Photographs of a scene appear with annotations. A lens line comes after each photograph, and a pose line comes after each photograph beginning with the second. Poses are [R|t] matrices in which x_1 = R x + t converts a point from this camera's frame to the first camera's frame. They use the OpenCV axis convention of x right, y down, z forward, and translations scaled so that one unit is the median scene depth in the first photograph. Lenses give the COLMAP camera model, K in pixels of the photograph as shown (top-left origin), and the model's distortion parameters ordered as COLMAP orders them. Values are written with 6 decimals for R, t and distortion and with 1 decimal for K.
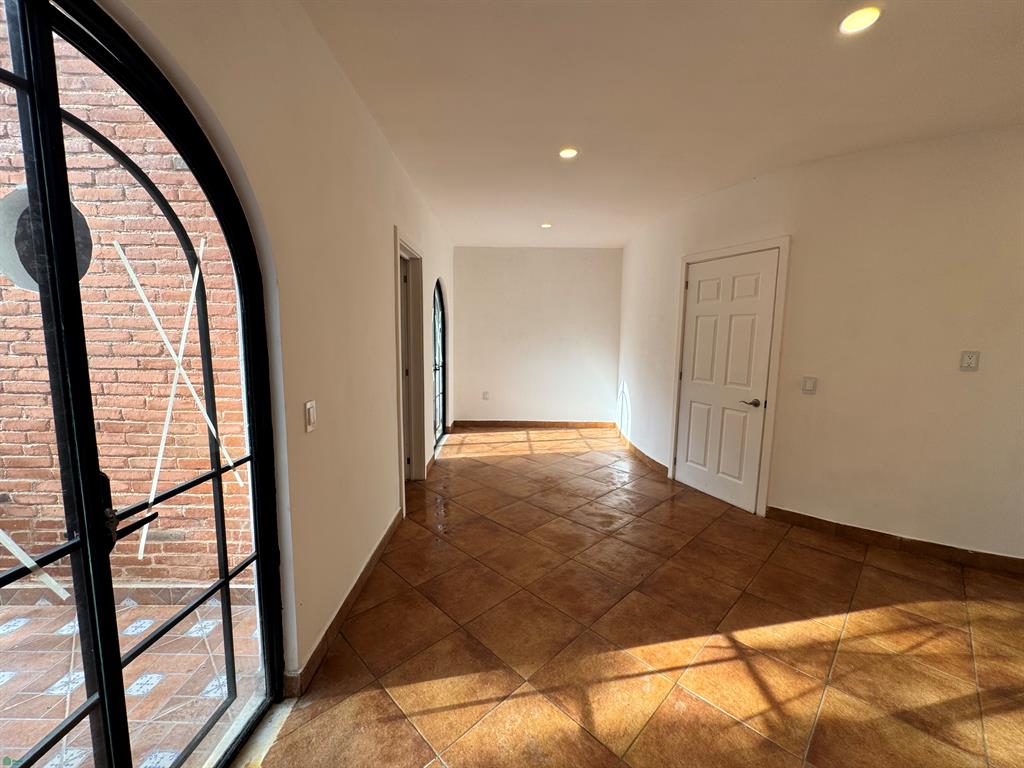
lens RADIAL K [[409.1, 0, 512.8], [0, 409.1, 382.3], [0, 0, 1]] dist [-0.002270, 0.000160]
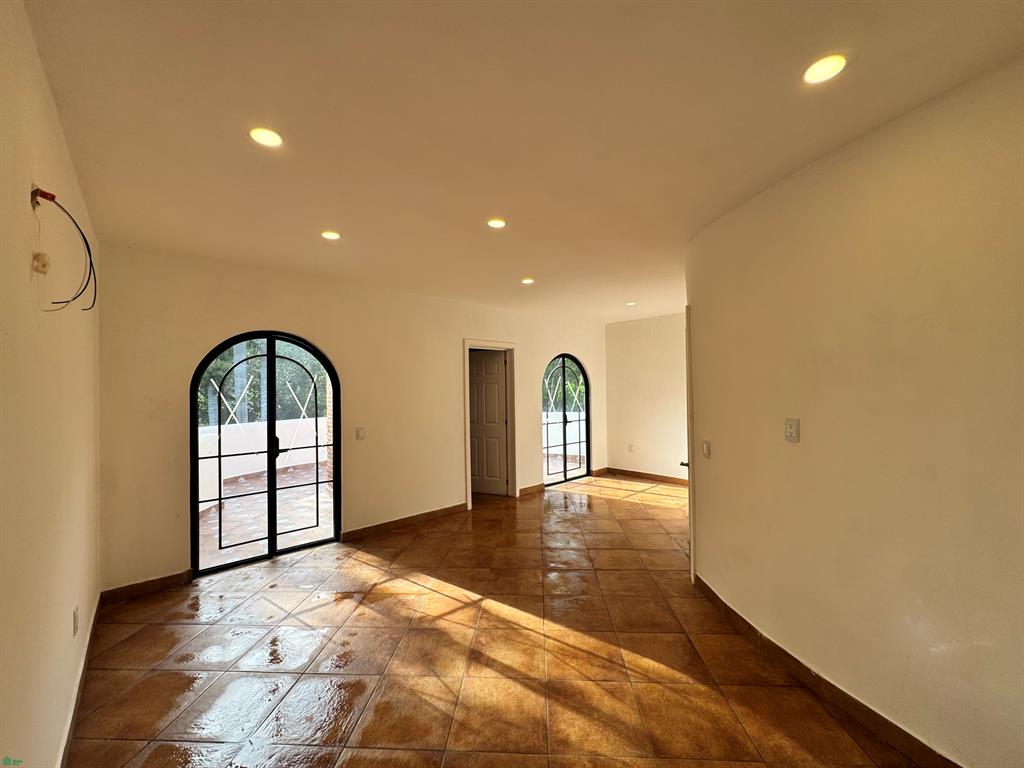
lens RADIAL K [[409.1, 0, 512.8], [0, 409.1, 382.3], [0, 0, 1]] dist [-0.002270, 0.000160]
pose [[0.671441, -0.031758, -0.740377, 1.677281], [-0.066223, 0.992513, -0.102631, -0.029650], [0.738093, 0.117941, 0.664310, -0.027244]]
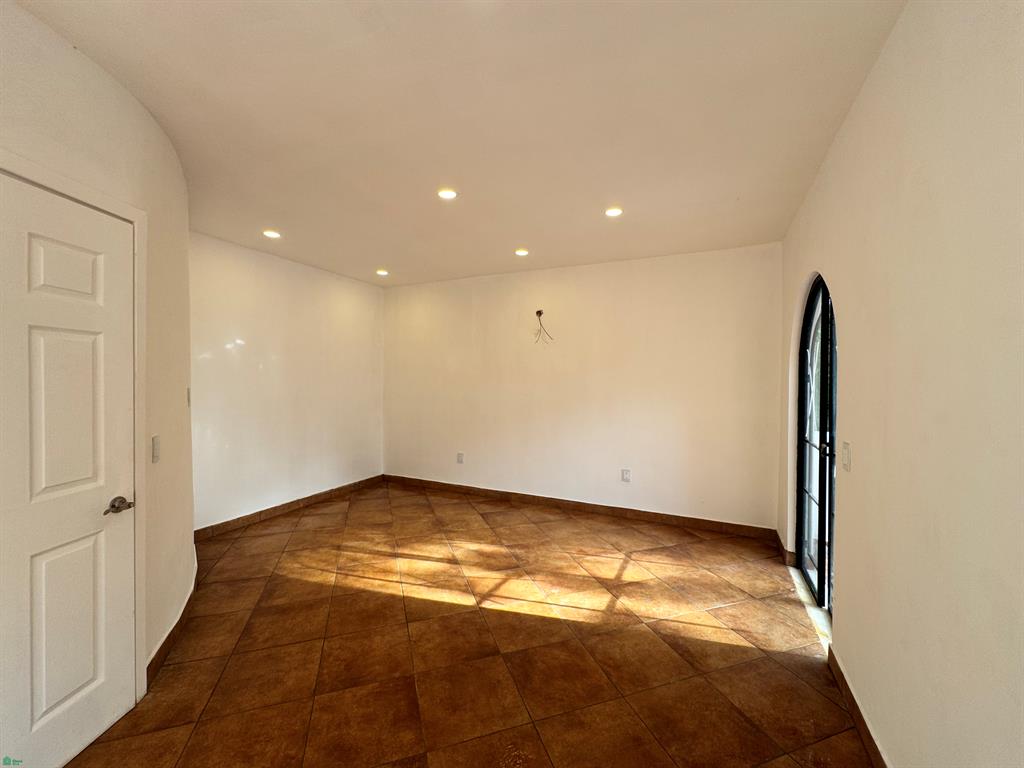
lens RADIAL K [[415.7, 0, 515.1], [0, 415.7, 379.1], [0, 0, 1]] dist [-0.001293, -0.000015]
pose [[-0.902148, -0.020933, 0.430918, -0.134386], [0.034111, 0.992235, 0.119612, -0.243610], [-0.430076, 0.122607, -0.894429, 1.959566]]
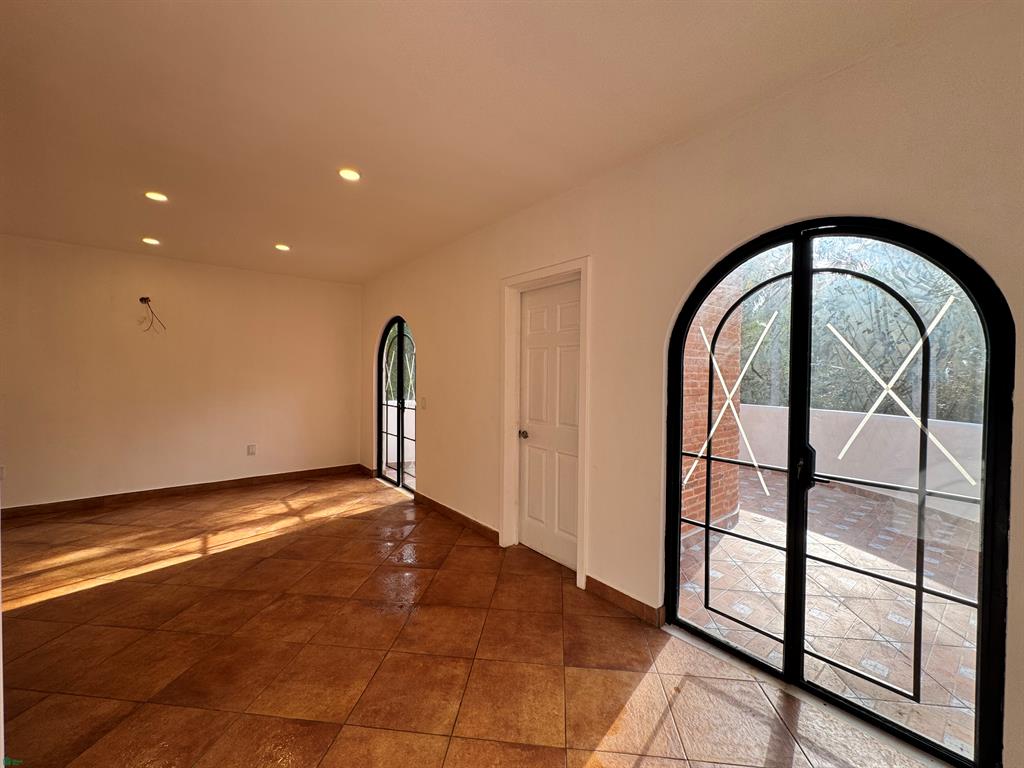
lens RADIAL K [[415.7, 0, 515.1], [0, 415.7, 379.1], [0, 0, 1]] dist [-0.001293, -0.000015]
pose [[-0.775204, -0.011325, -0.631609, 0.599172], [-0.095280, 0.990497, 0.099182, -0.317282], [0.624484, 0.137066, -0.768917, 2.768966]]
